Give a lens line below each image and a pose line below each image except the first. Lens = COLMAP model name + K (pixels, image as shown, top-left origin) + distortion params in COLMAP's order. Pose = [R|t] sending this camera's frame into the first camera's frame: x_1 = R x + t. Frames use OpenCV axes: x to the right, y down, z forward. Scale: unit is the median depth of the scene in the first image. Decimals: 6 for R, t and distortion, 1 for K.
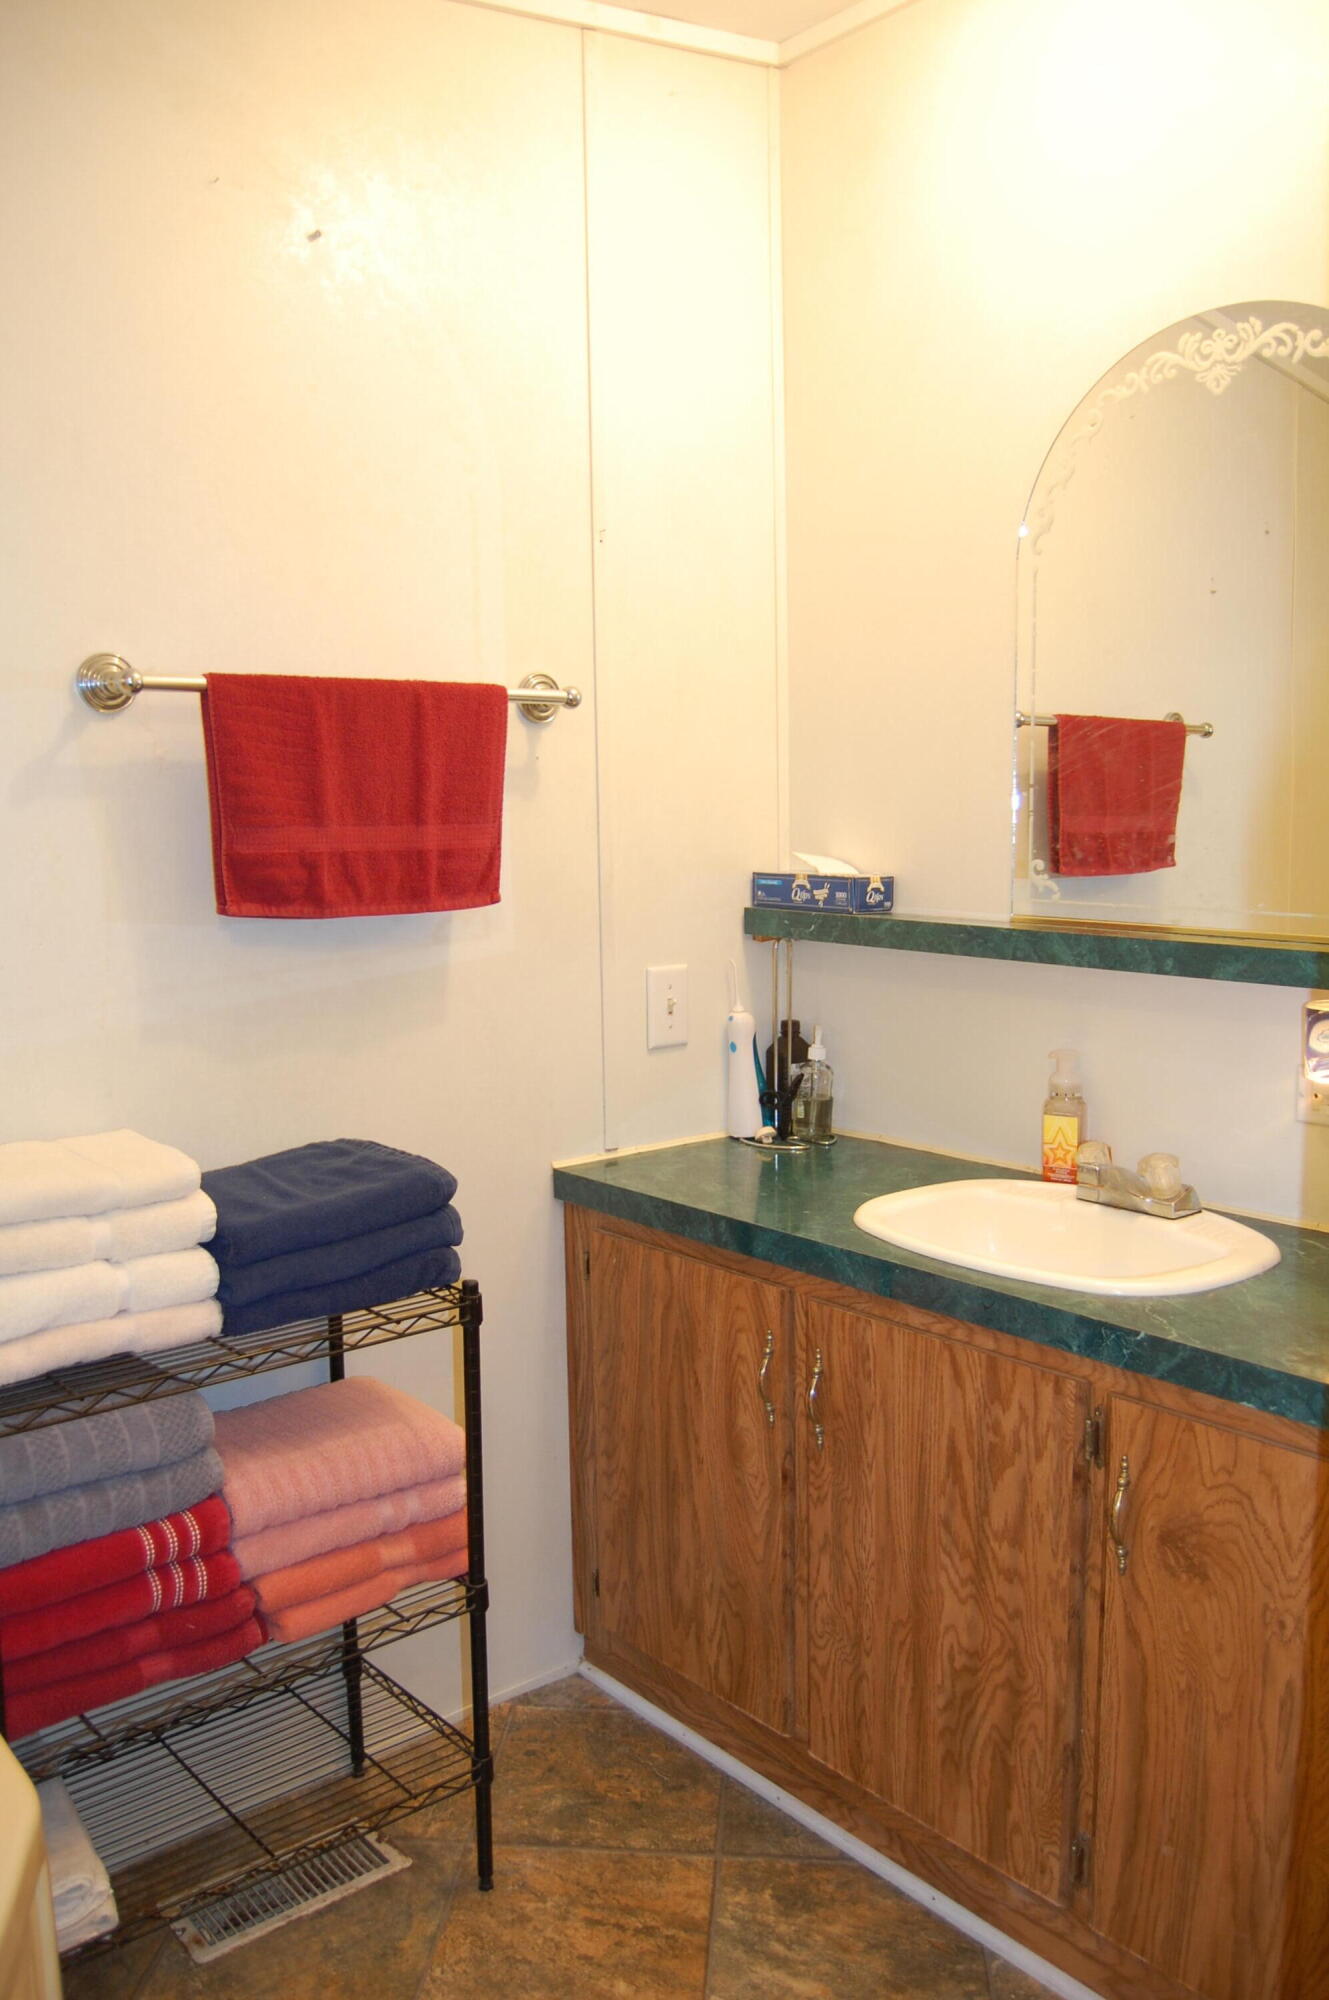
lens RADIAL K [[1568.8, 0, 664.5], [0, 1568.8, 1000.0], [0, 0, 1]] dist [-0.097609, 0.042009]
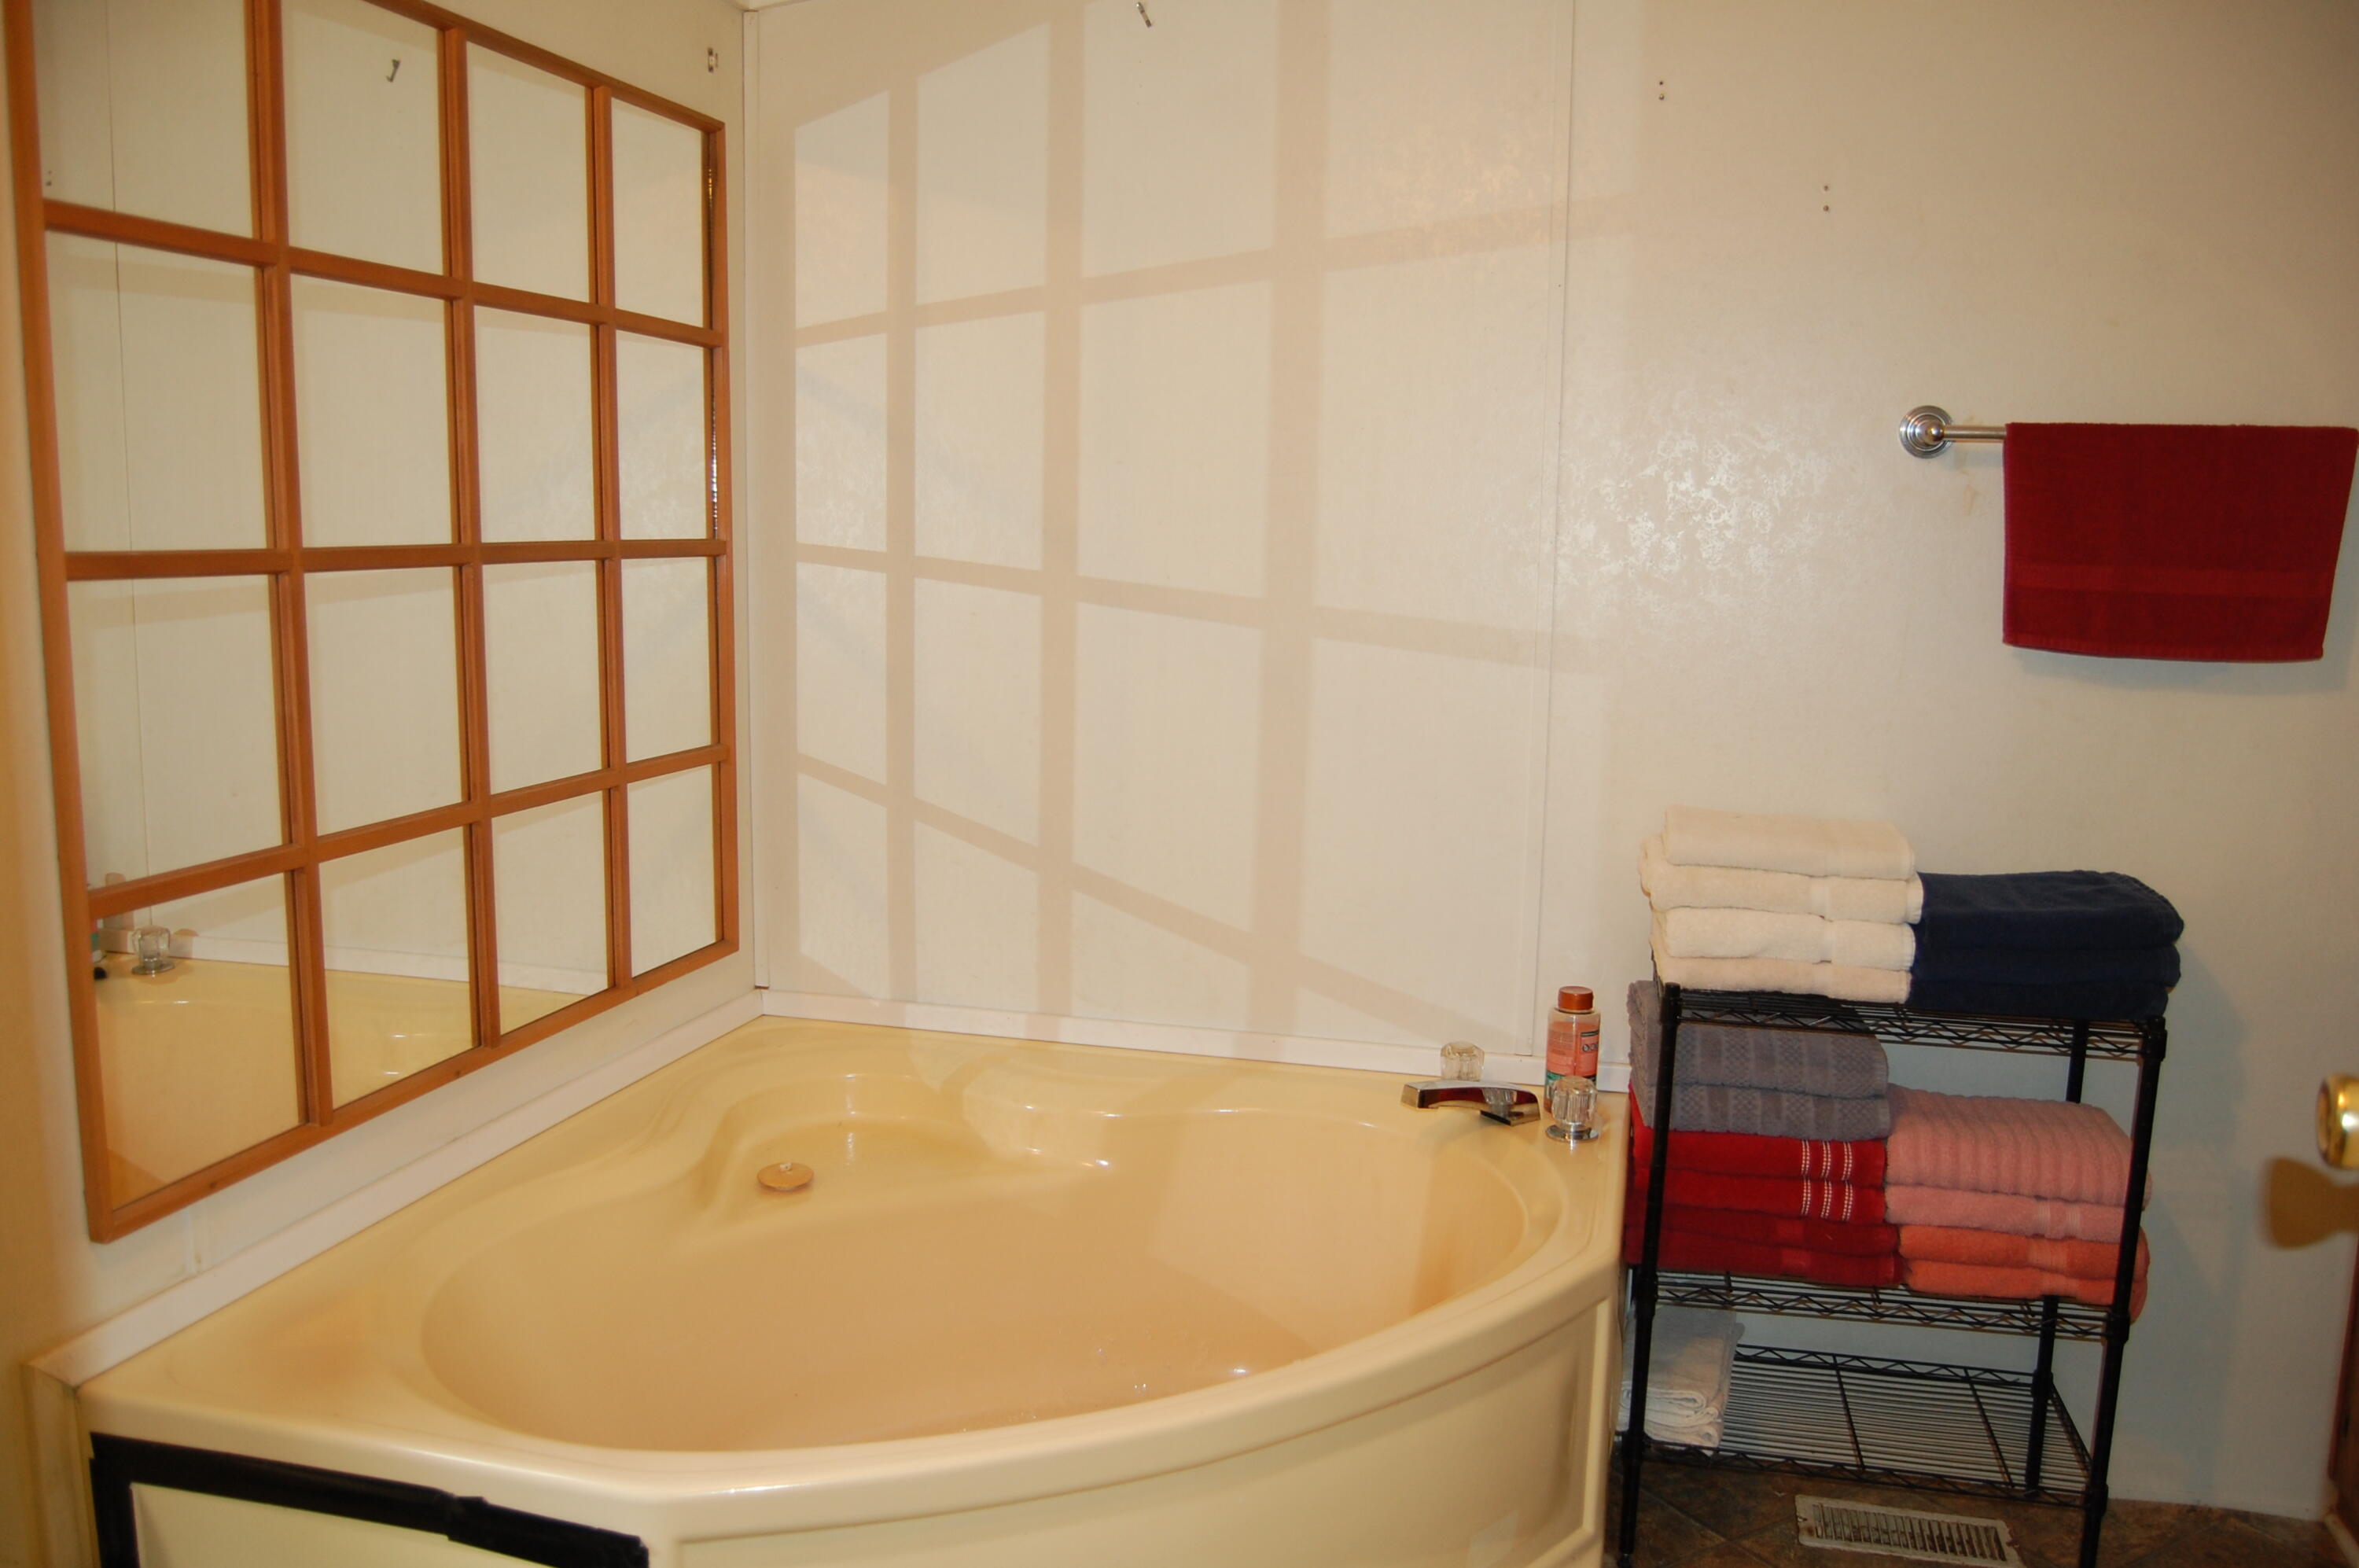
lens RADIAL K [[1850.4, 0, 1179.5], [0, 1850.4, 784.0], [0, 0, 1]] dist [-0.097609, 0.042009]
pose [[0.583998, 0.128919, -0.801452, 0.451730], [-0.121113, 0.990095, 0.071012, 0.025202], [0.802669, 0.055596, 0.593828, -0.235281]]
